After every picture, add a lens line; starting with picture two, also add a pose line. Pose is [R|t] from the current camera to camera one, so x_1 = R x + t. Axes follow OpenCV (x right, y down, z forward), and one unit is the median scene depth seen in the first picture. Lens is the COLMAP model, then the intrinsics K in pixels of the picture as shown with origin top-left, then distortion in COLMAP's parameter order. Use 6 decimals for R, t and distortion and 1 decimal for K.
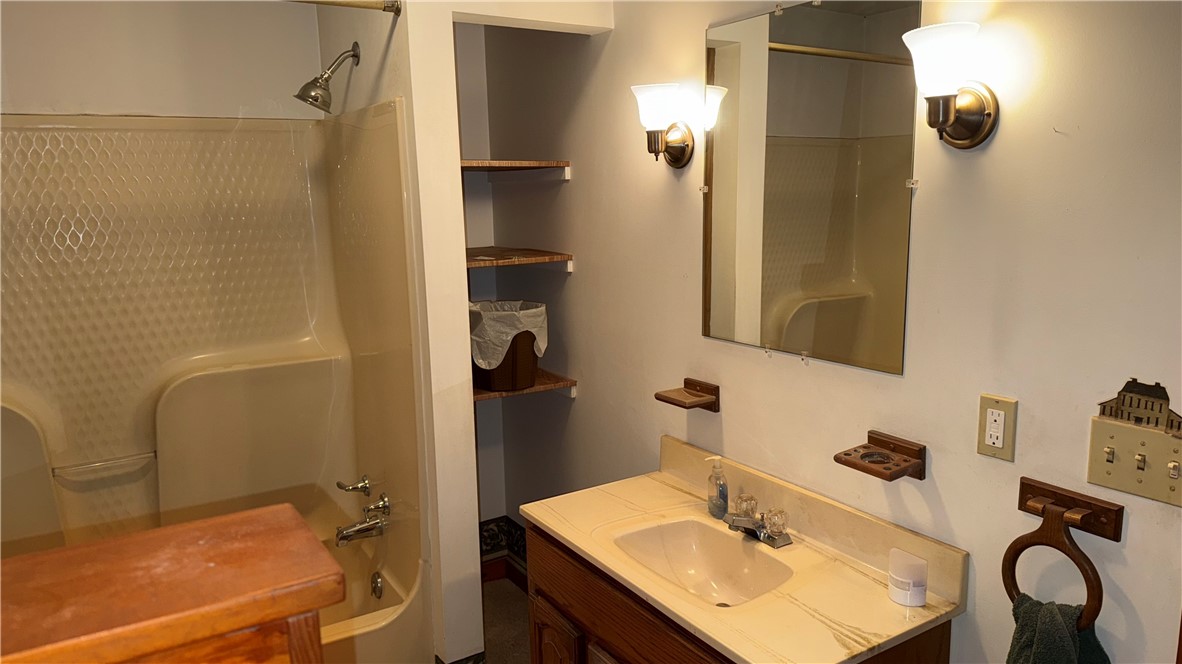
lens RADIAL K [[819.4, 0, 591.0], [0, 819.4, 332.0], [0, 0, 1]] dist [0.005751, 0.001123]
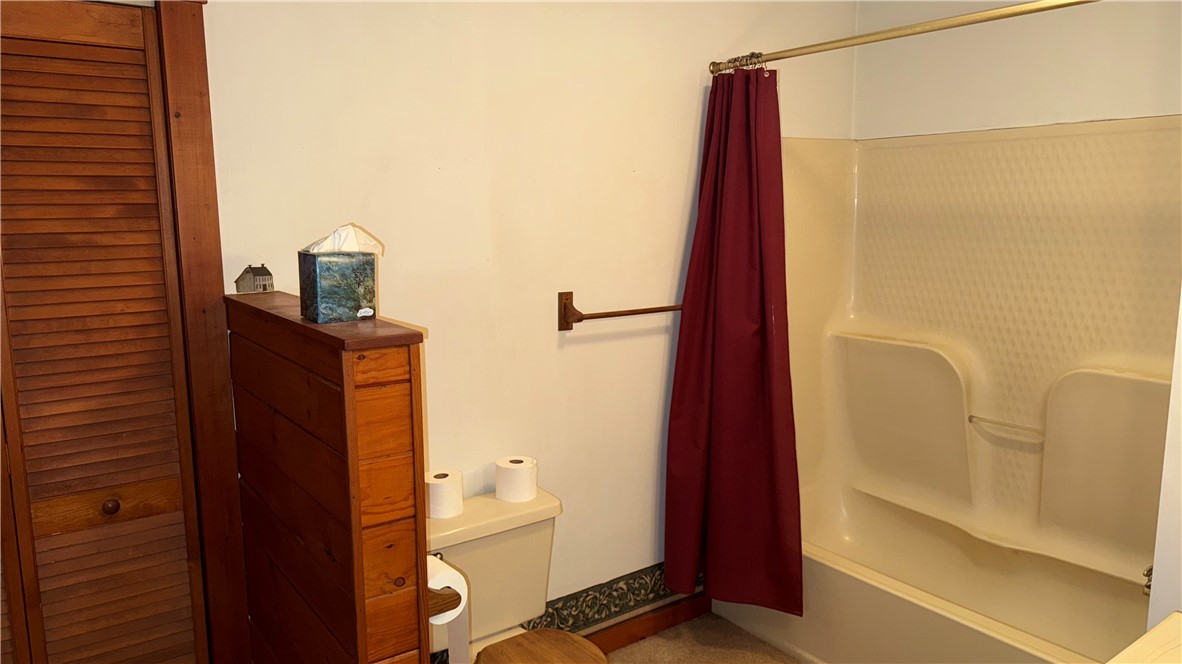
lens RADIAL K [[819.4, 0, 591.0], [0, 819.4, 332.0], [0, 0, 1]] dist [0.005751, 0.001123]
pose [[0.062052, 0.173153, -0.982938, 0.480403], [-0.171607, 0.972021, 0.160396, -0.053608], [0.983209, 0.158726, 0.090030, 0.291481]]
